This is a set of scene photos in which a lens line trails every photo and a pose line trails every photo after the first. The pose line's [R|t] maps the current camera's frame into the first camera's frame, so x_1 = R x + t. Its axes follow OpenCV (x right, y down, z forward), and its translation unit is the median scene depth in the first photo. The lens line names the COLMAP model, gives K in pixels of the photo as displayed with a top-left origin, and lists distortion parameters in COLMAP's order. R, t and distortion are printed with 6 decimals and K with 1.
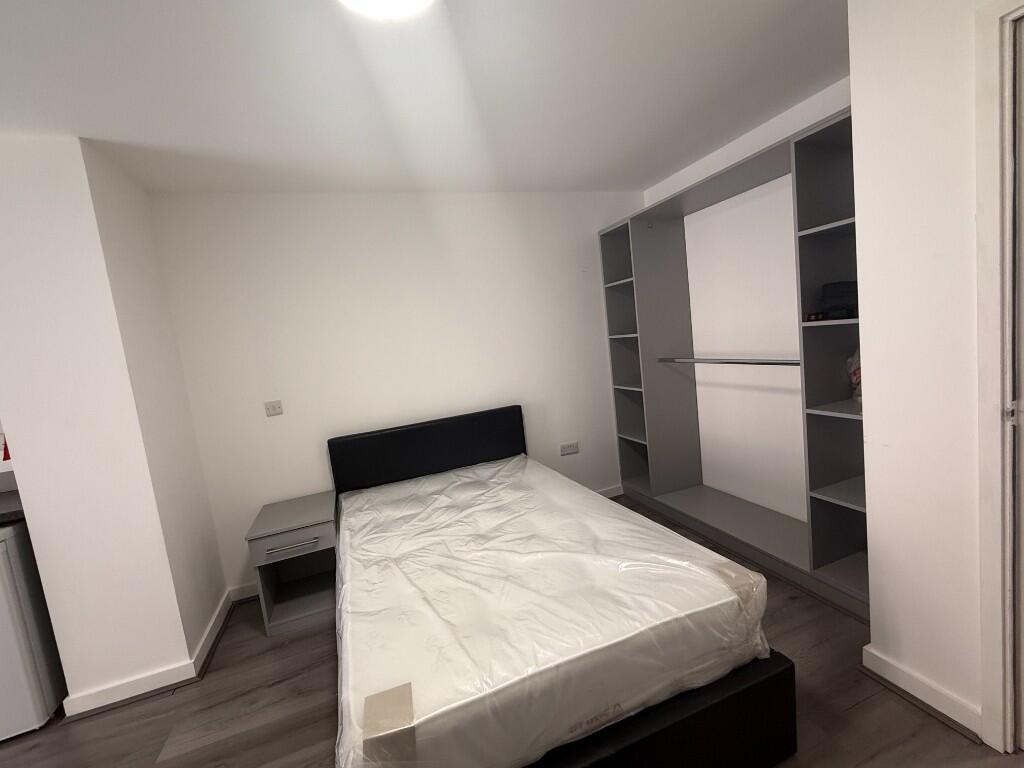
lens RADIAL K [[441.1, 0, 509.3], [0, 441.1, 384.3], [0, 0, 1]] dist [-0.000232, 0.000235]
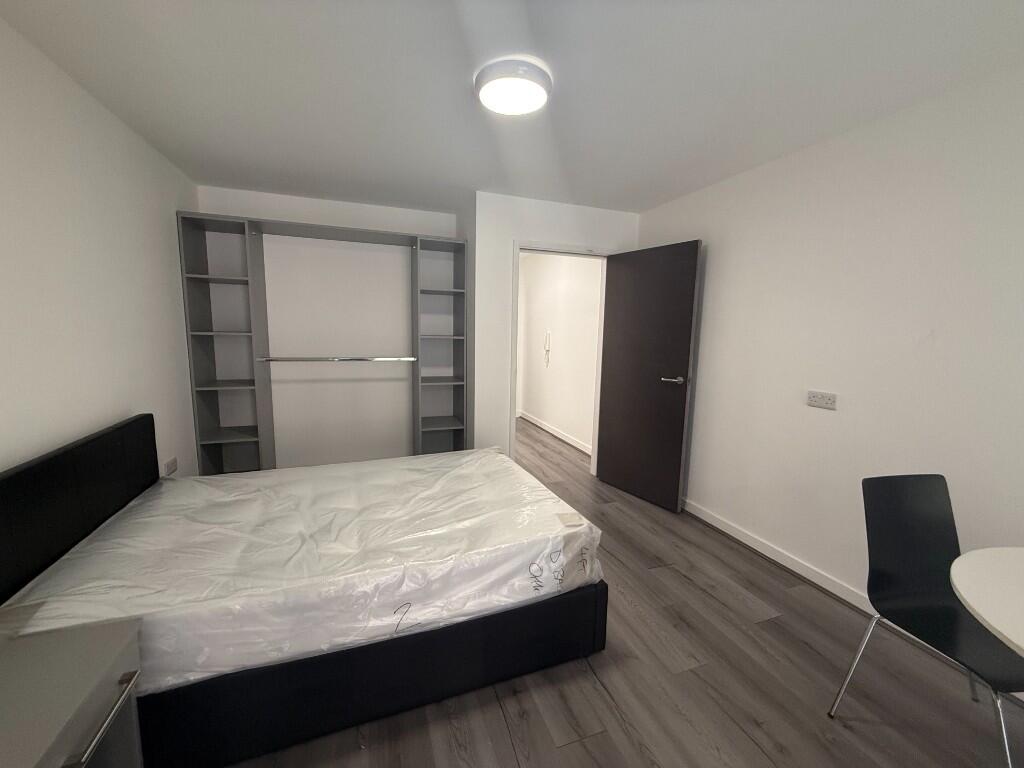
lens RADIAL K [[407.7, 0, 508.7], [0, 407.7, 388.3], [0, 0, 1]] dist [-0.001128, 0.000254]
pose [[-0.001710, -0.029277, 0.999570, -1.017951], [0.087931, 0.995695, 0.029314, 0.060043], [-0.996125, 0.087943, 0.000872, 0.628345]]
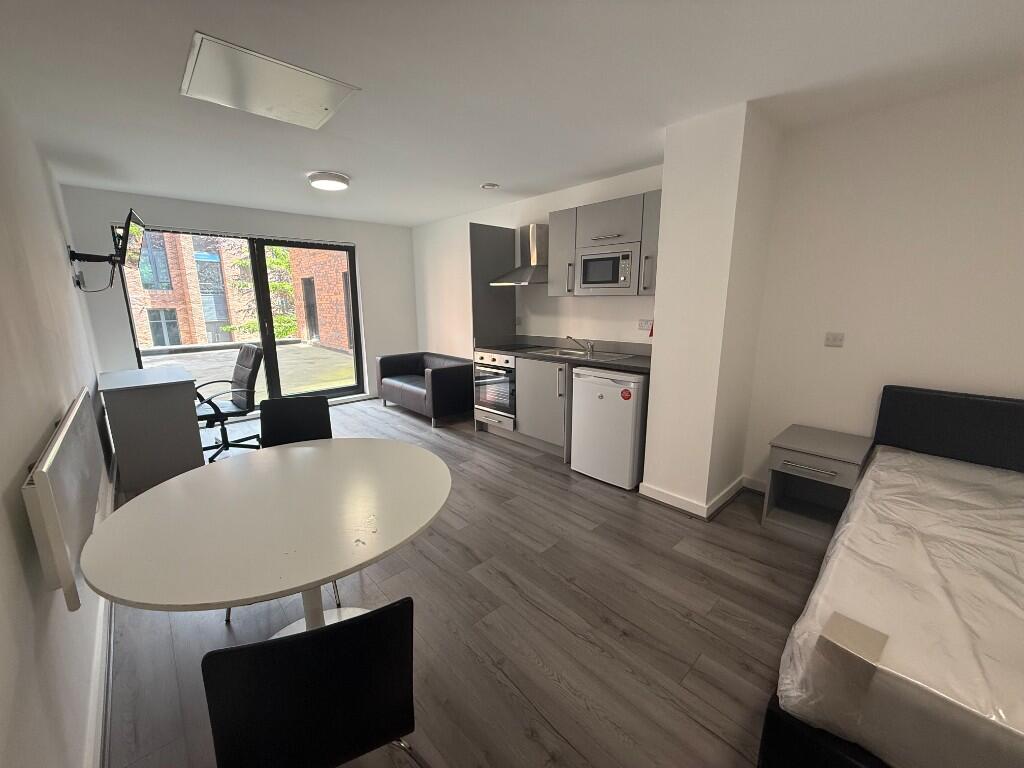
lens RADIAL K [[407.7, 0, 509.7], [0, 407.7, 384.0], [0, 0, 1]] dist [-0.001128, 0.000254]
pose [[0.382484, 0.301946, -0.873232, 0.044021], [-0.137871, 0.953166, 0.269197, 0.002349], [0.913618, 0.017430, 0.406200, -0.089960]]
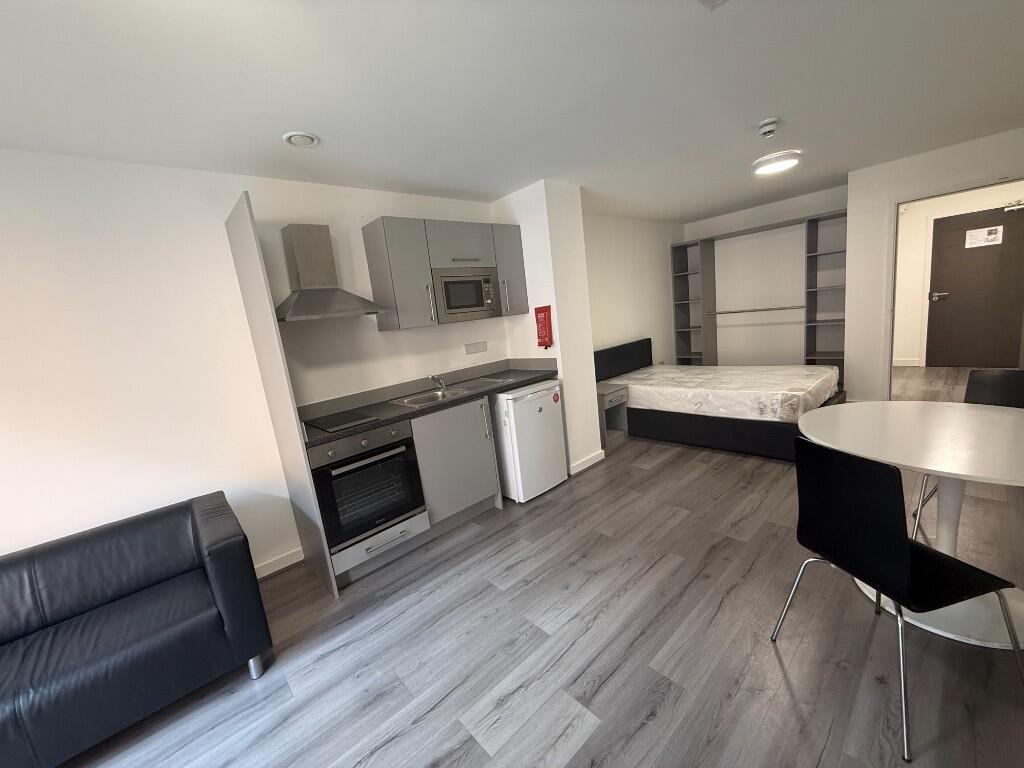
lens RADIAL K [[407.7, 0, 507.2], [0, 407.7, 384.0], [0, 0, 1]] dist [-0.001128, 0.000254]
pose [[0.930401, -0.052834, 0.362715, -1.810535], [0.046033, 0.998565, 0.027373, 0.259778], [-0.363640, -0.008771, 0.931498, -0.575503]]
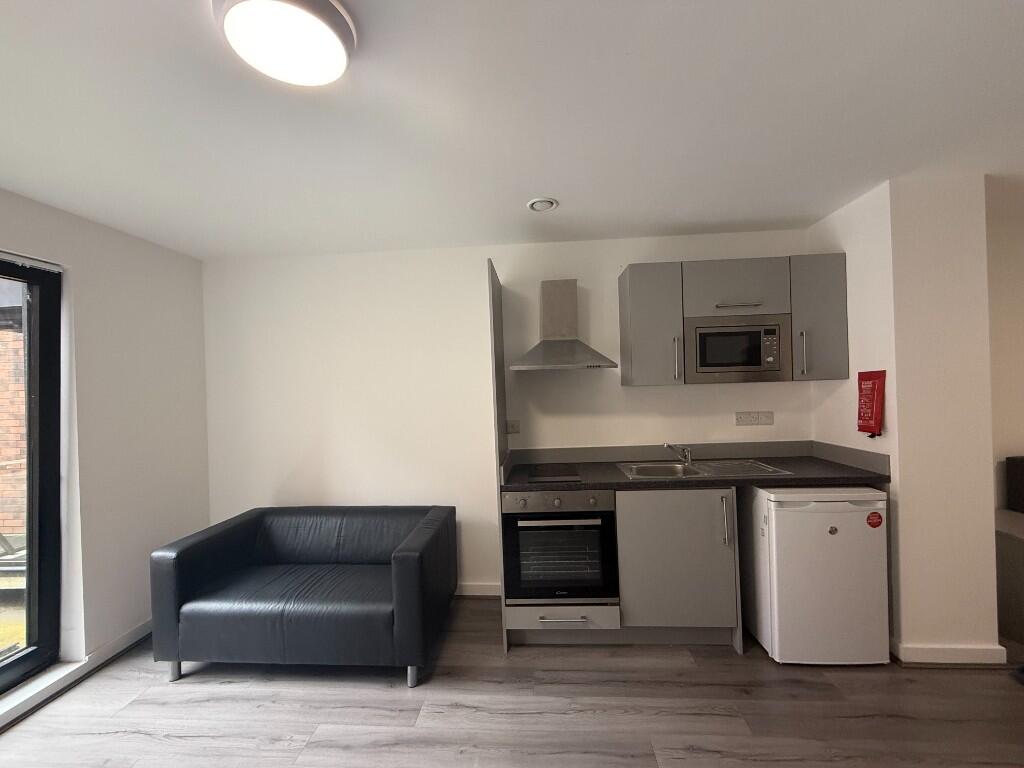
lens RADIAL K [[407.7, 0, 514.5], [0, 407.7, 386.5], [0, 0, 1]] dist [-0.001128, 0.000254]
pose [[0.909914, 0.091157, -0.404657, -1.468869], [-0.121143, 0.991422, -0.049066, 0.201157], [0.396713, 0.093667, 0.913151, -0.417806]]
